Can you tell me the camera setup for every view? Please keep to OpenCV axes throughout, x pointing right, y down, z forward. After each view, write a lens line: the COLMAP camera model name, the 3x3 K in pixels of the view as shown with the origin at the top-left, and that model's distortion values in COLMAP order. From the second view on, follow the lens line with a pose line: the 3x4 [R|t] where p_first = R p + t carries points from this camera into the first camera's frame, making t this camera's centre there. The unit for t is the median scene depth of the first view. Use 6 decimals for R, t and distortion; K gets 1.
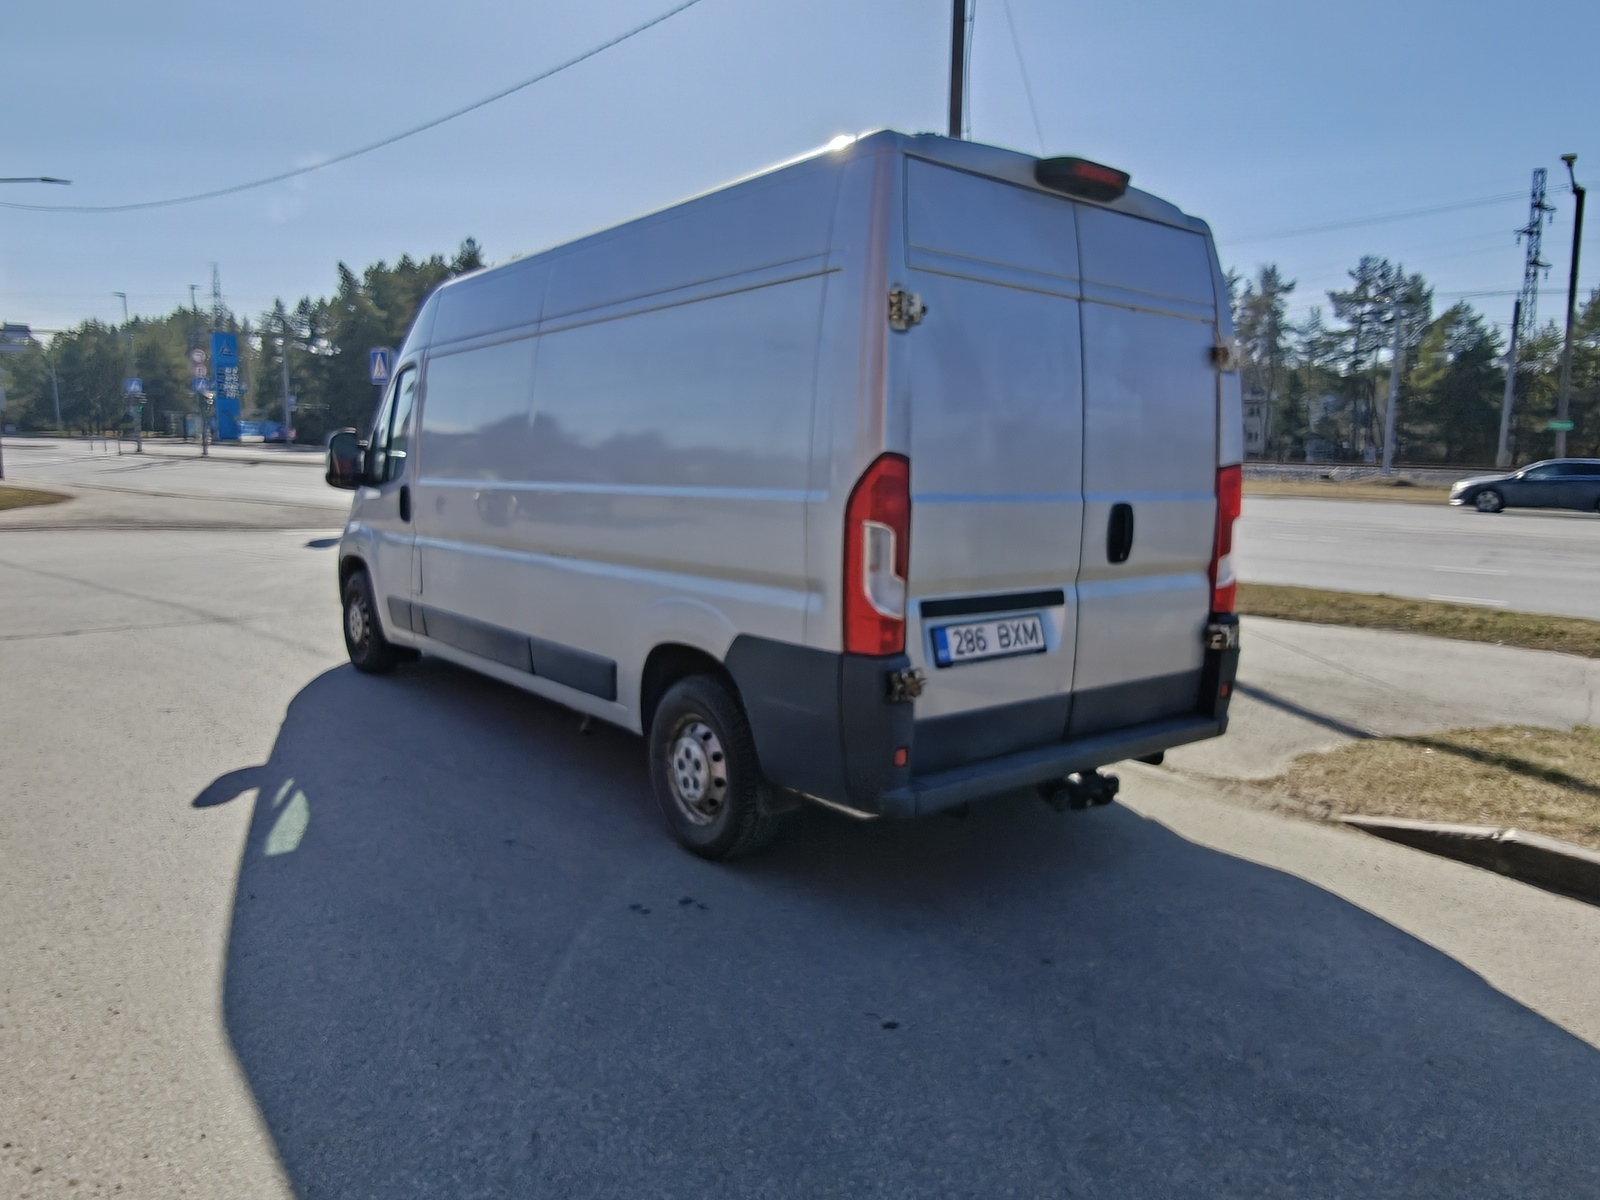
lens RADIAL K [[1075.5, 0, 800.0], [0, 1075.5, 600.0], [0, 0, 1]] dist [0.004592, 0.000747]
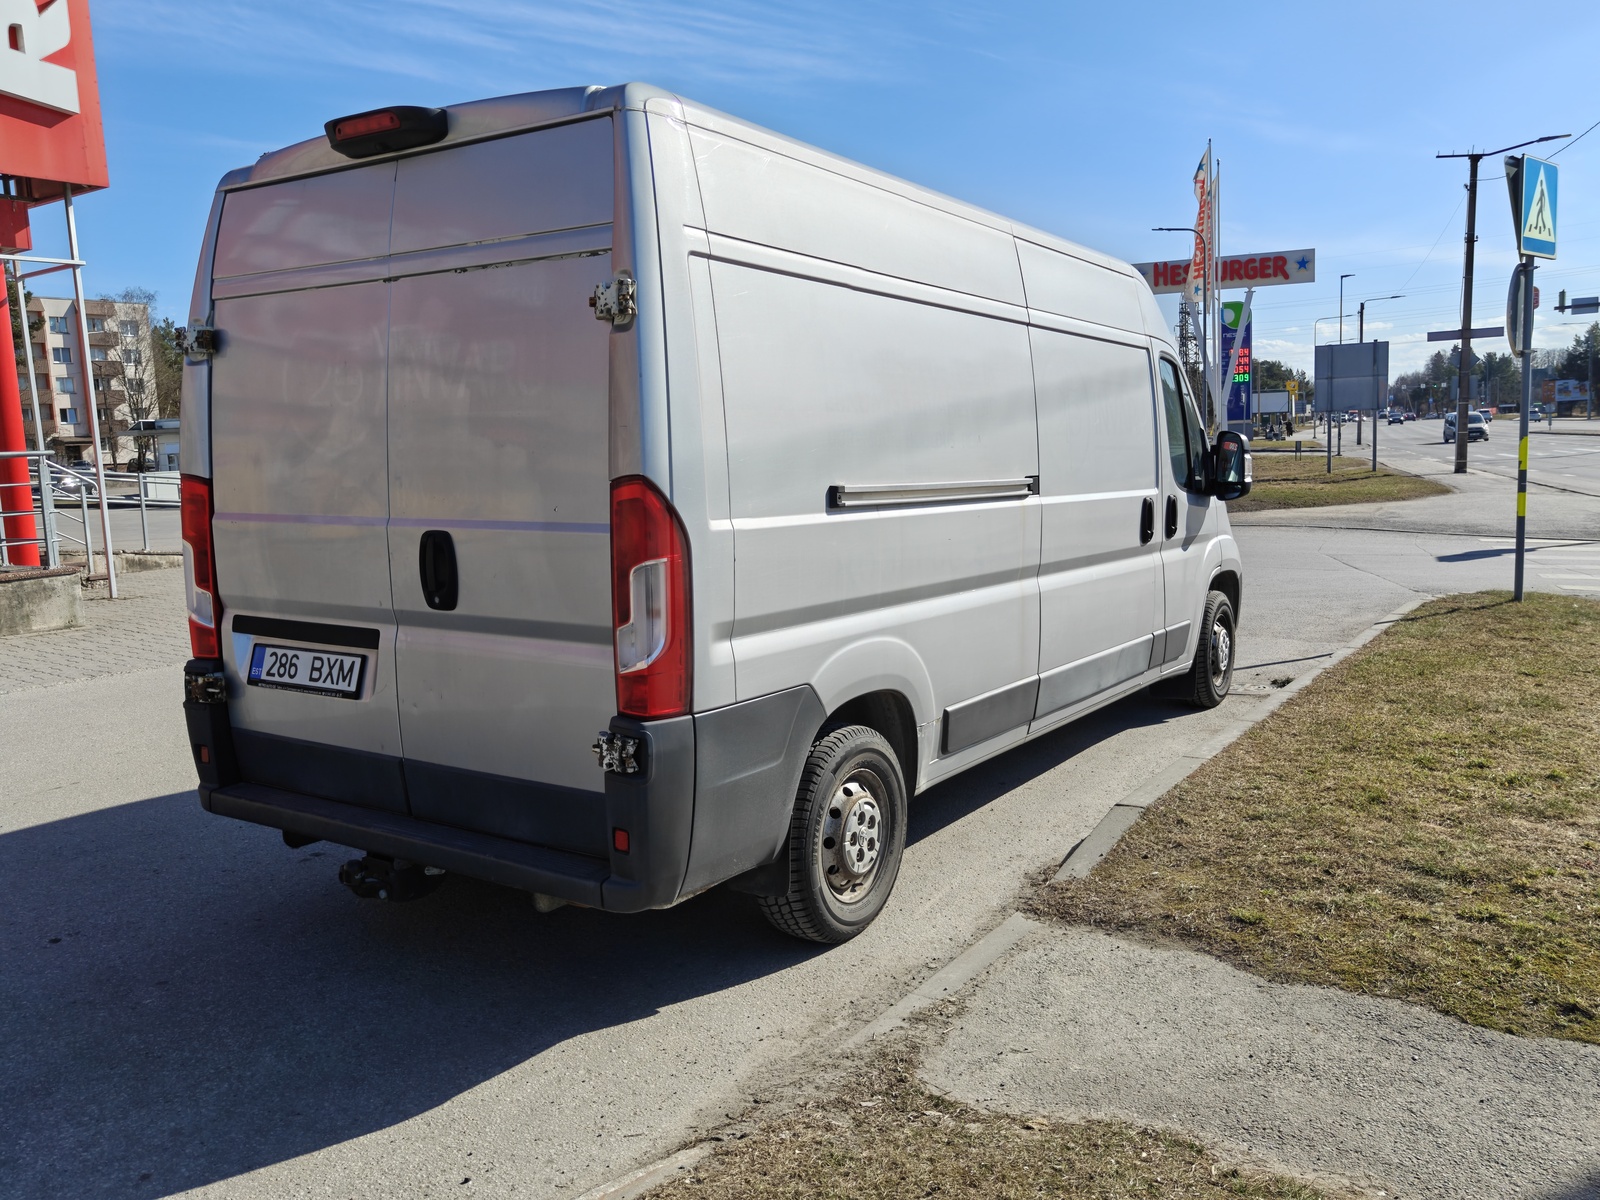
lens RADIAL K [[1307.9, 0, 800.0], [0, 1307.9, 600.0], [0, 0, 1]] dist [-0.015561, -0.005788]
pose [[0.320612, 0.096395, -0.942293, 1.360097], [-0.094704, 0.993086, 0.069368, -0.140441], [0.942464, 0.066999, 0.327524, 1.019954]]
